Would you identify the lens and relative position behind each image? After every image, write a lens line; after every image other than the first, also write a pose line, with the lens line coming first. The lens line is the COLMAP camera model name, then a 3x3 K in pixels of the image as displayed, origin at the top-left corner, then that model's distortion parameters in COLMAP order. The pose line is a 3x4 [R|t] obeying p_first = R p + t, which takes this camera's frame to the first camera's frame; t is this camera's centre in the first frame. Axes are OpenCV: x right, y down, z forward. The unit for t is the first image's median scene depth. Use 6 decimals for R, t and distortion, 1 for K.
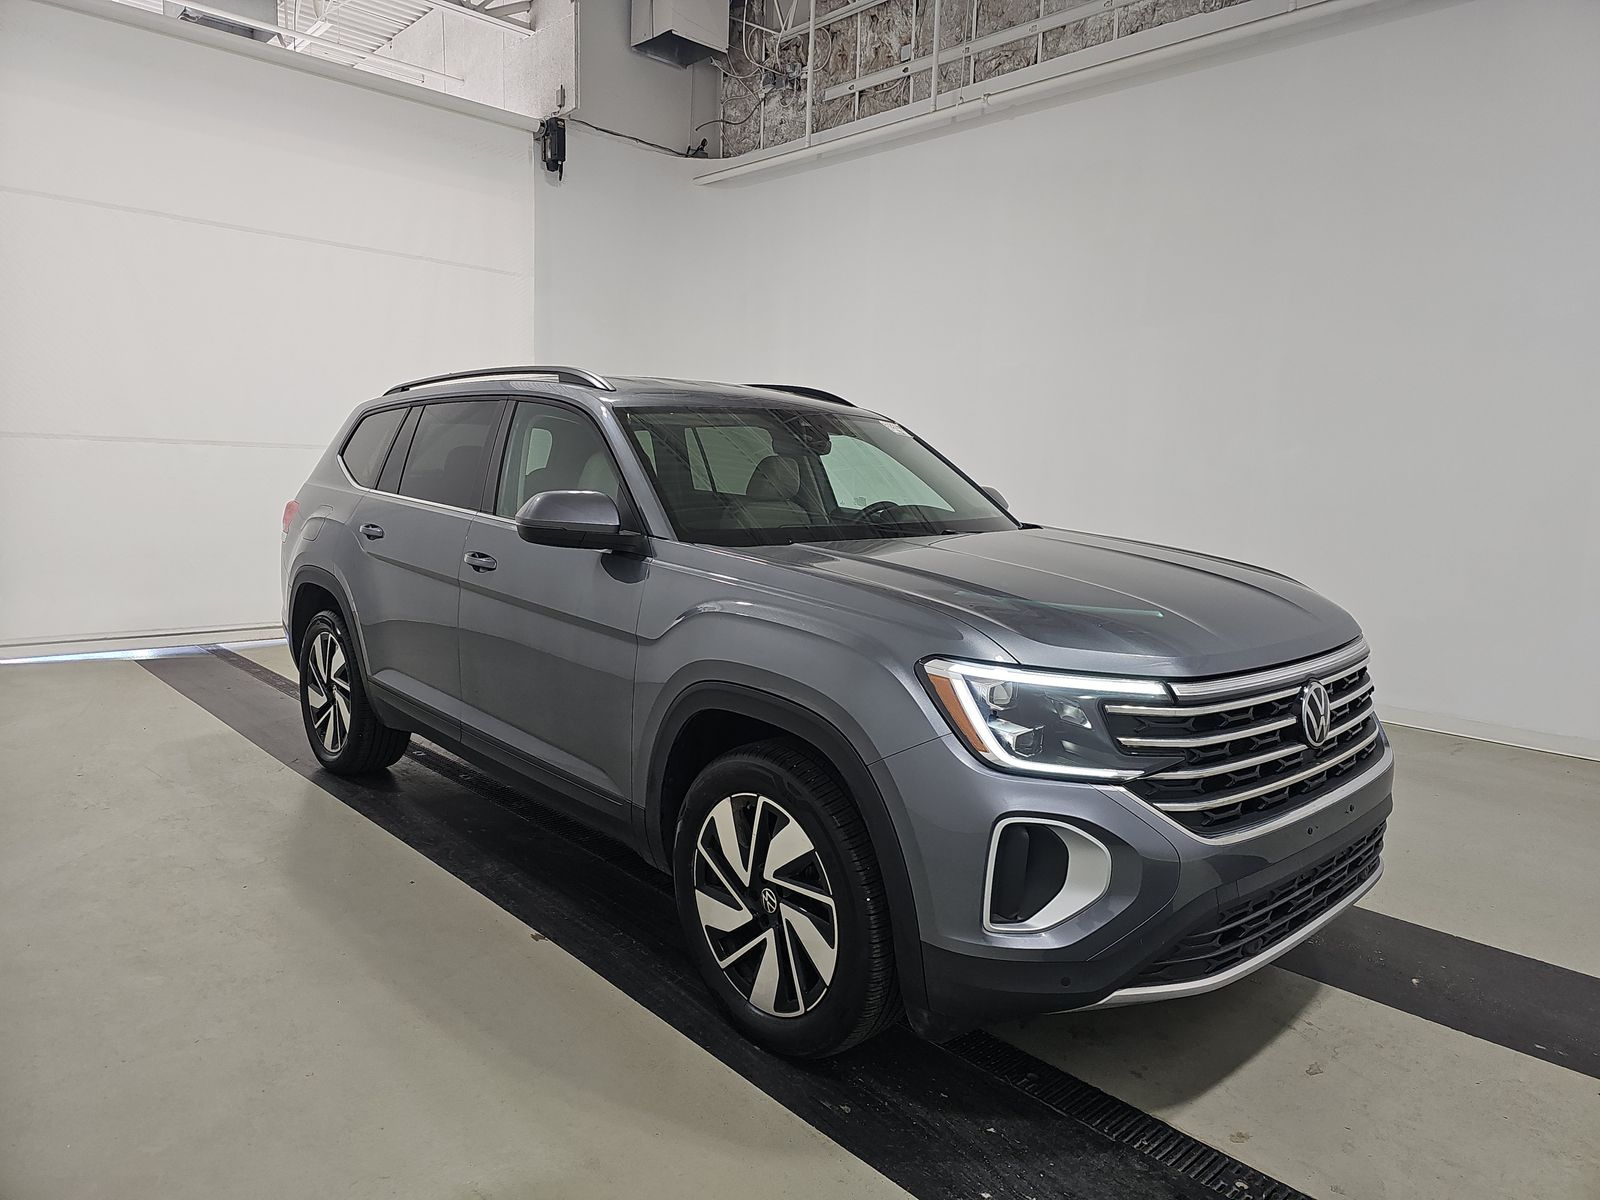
lens RADIAL K [[1043.2, 0, 800.0], [0, 1043.2, 600.0], [0, 0, 1]] dist [0.038346, -0.035105]
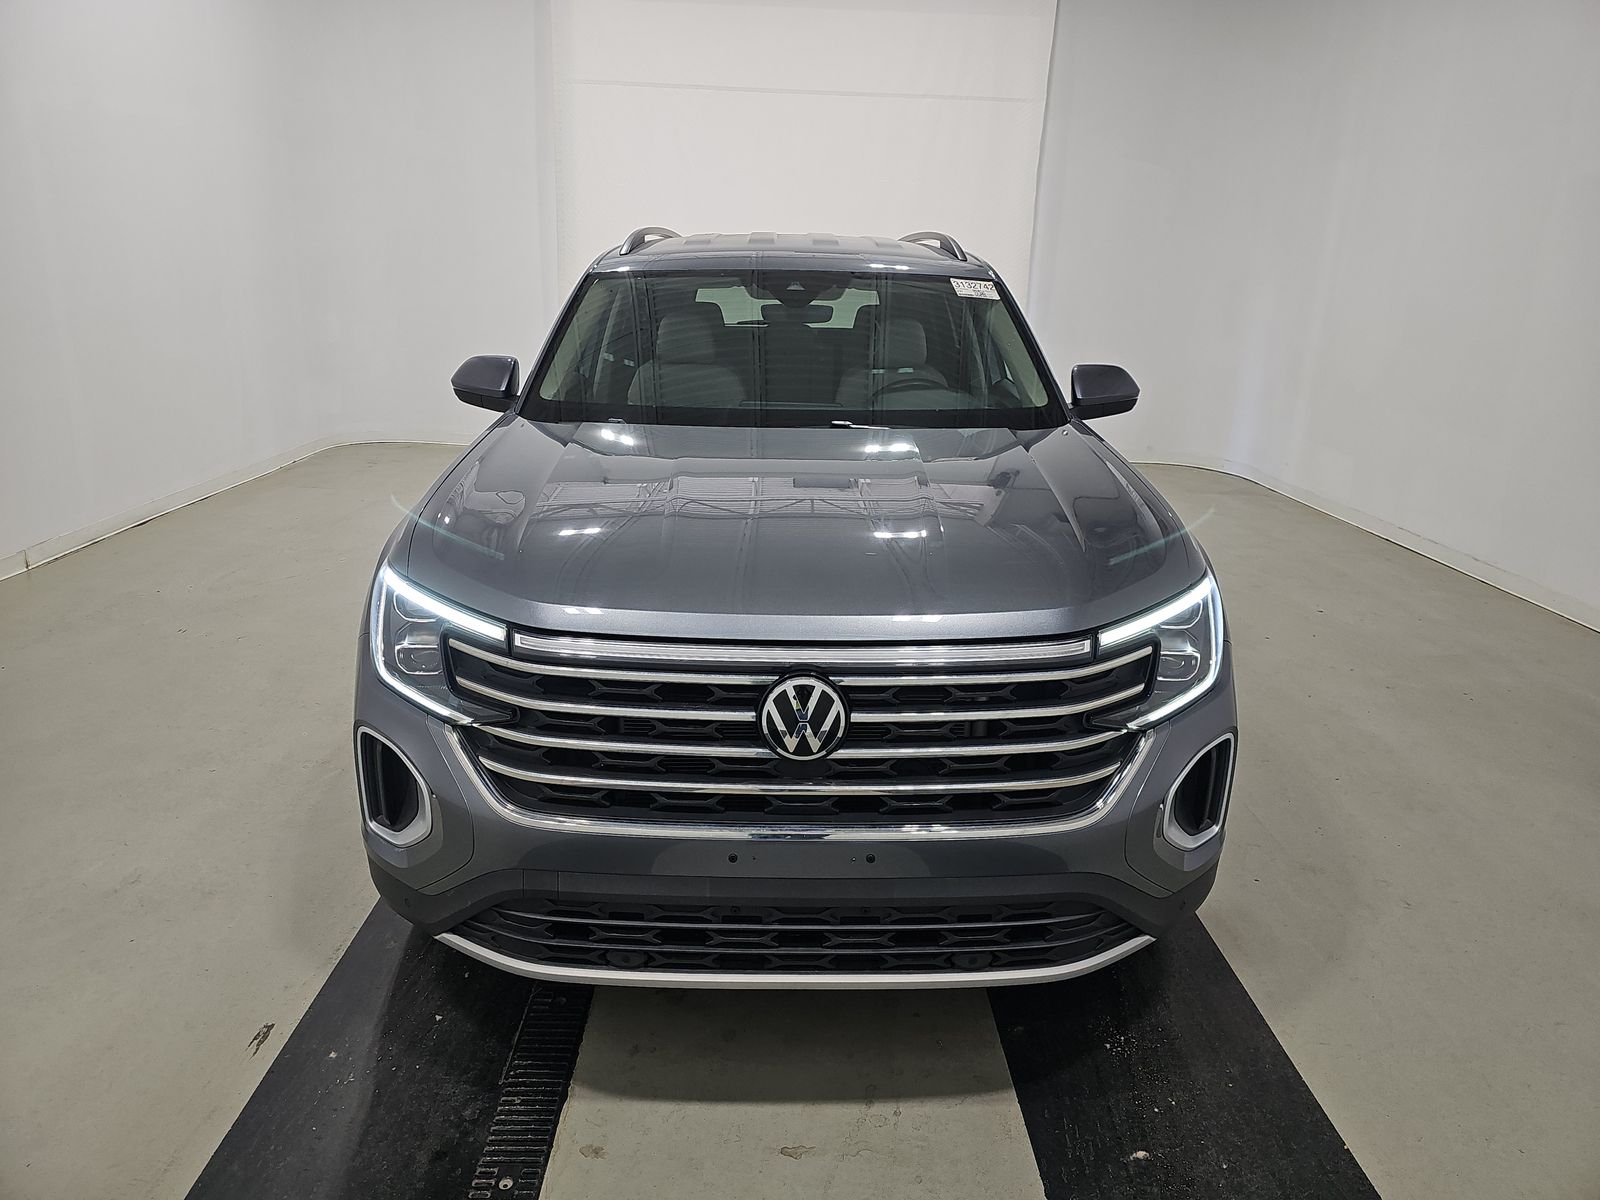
lens RADIAL K [[1043.2, 0, 800.0], [0, 1043.2, 600.0], [0, 0, 1]] dist [0.038346, -0.035105]
pose [[0.744287, 0.191525, -0.639809, 0.986032], [-0.090930, 0.978138, 0.187024, -0.115384], [0.661641, -0.081022, 0.745430, 0.482261]]
